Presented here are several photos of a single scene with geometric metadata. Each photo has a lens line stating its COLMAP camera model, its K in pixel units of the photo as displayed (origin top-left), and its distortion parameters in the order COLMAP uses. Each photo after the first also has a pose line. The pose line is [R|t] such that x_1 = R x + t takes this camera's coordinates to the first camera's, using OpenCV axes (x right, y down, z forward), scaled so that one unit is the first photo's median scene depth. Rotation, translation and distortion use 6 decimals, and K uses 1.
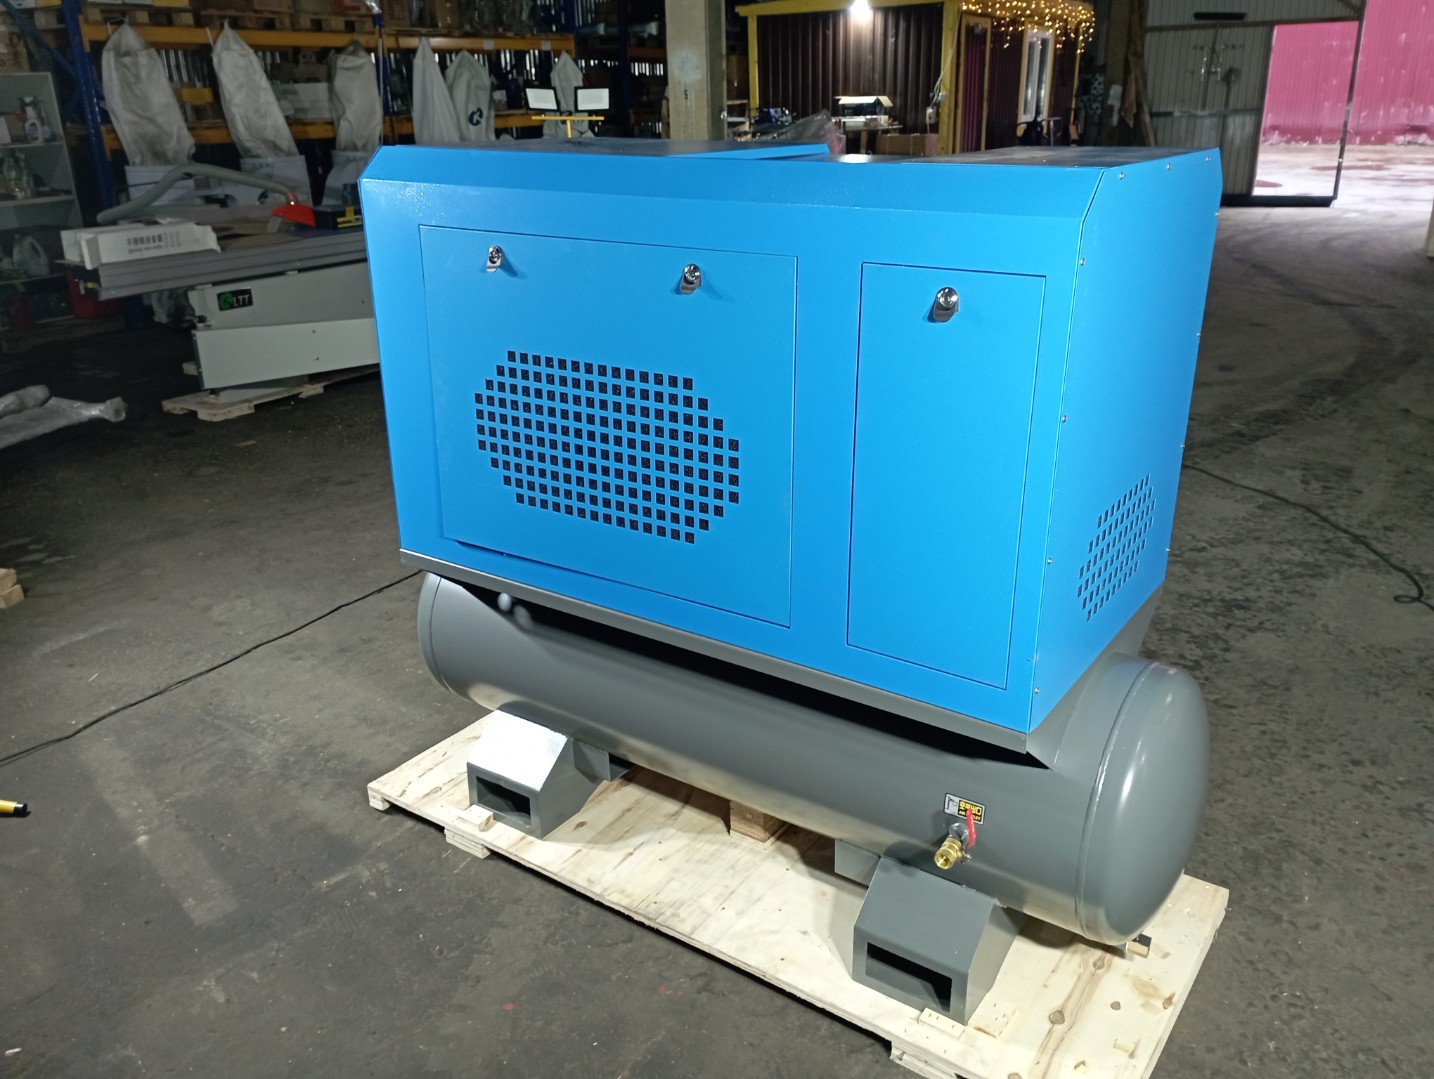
lens RADIAL K [[1171.9, 0, 717.0], [0, 1171.9, 539.5], [0, 0, 1]] dist [0.114489, -0.143634]
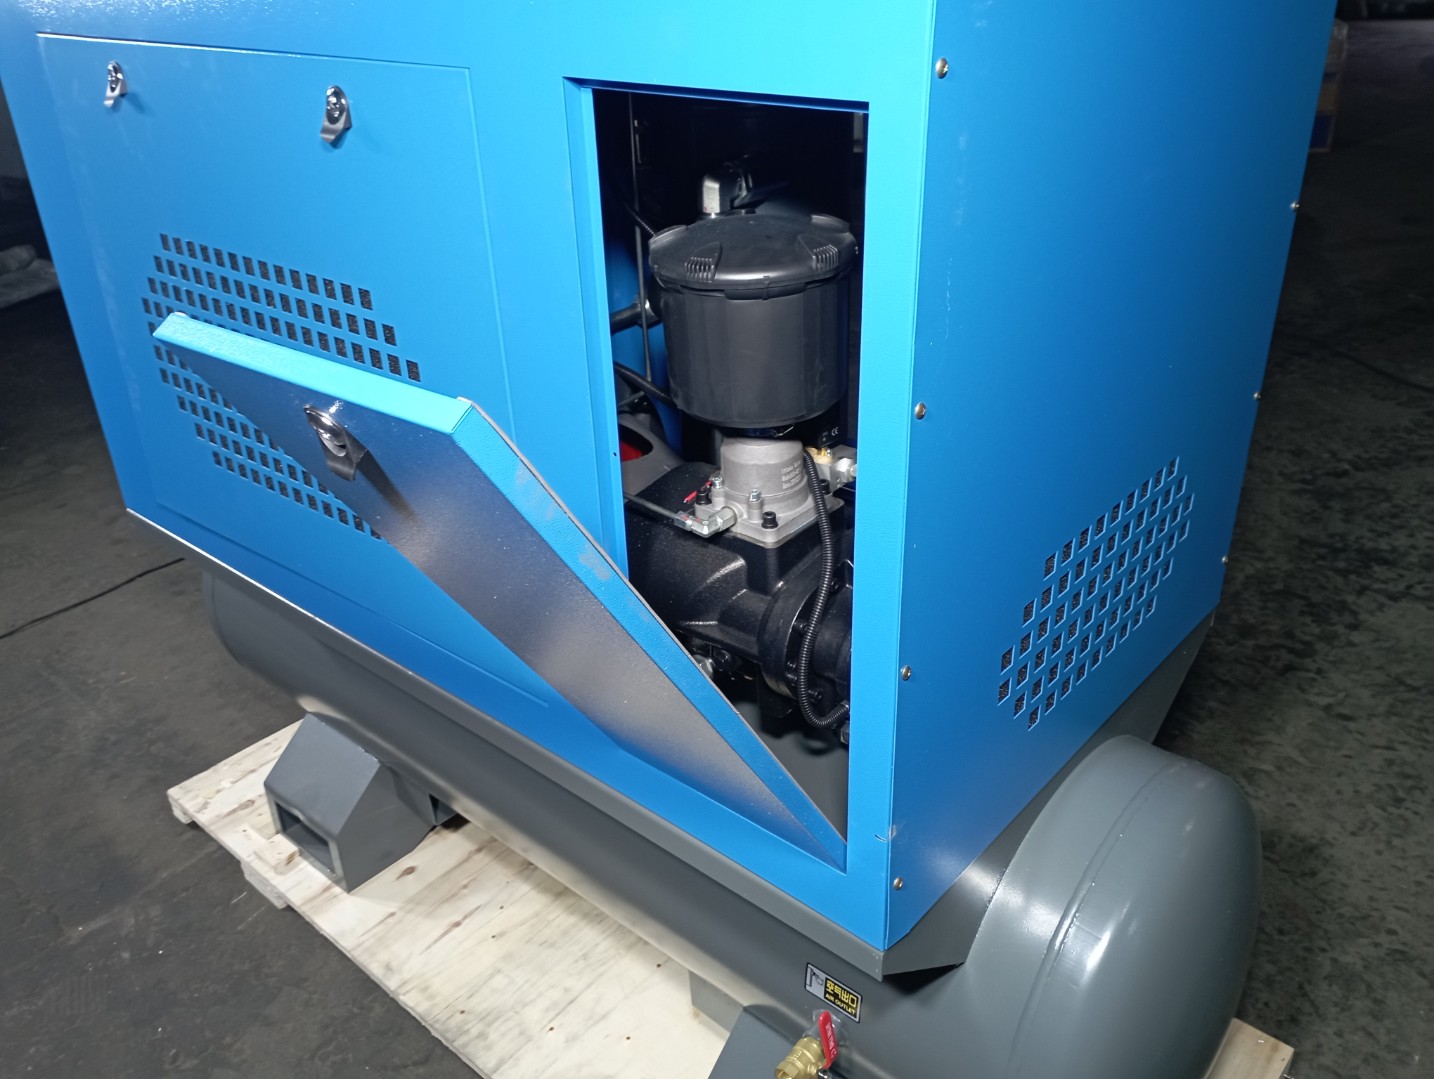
lens RADIAL K [[1171.9, 0, 717.0], [0, 1171.9, 539.5], [0, 0, 1]] dist [0.114489, -0.143634]
pose [[0.992652, 0.029316, -0.117396, 0.139460], [-0.014444, 0.991978, 0.125584, -0.056361], [0.120136, -0.122966, 0.985113, 0.263295]]
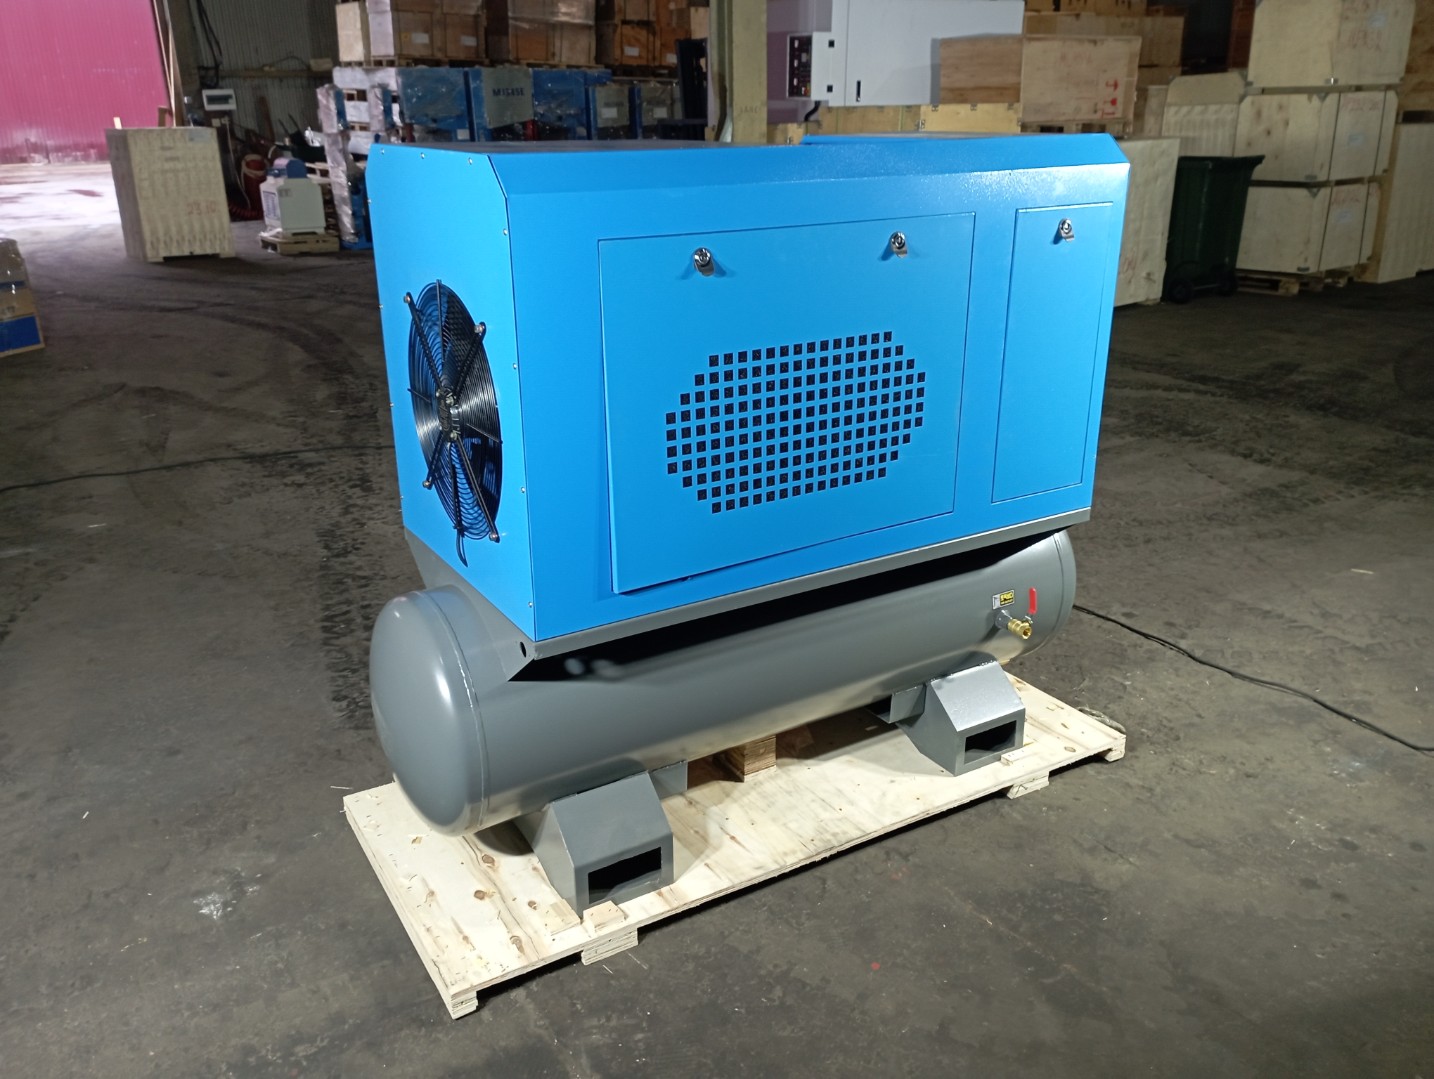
lens RADIAL K [[1171.9, 0, 717.0], [0, 1171.9, 539.5], [0, 0, 1]] dist [0.114489, -0.143634]
pose [[0.412020, -0.315821, 0.854691, -0.720230], [0.330030, 0.926044, 0.183090, -0.134831], [-0.849305, 0.206637, 0.485779, 0.387043]]
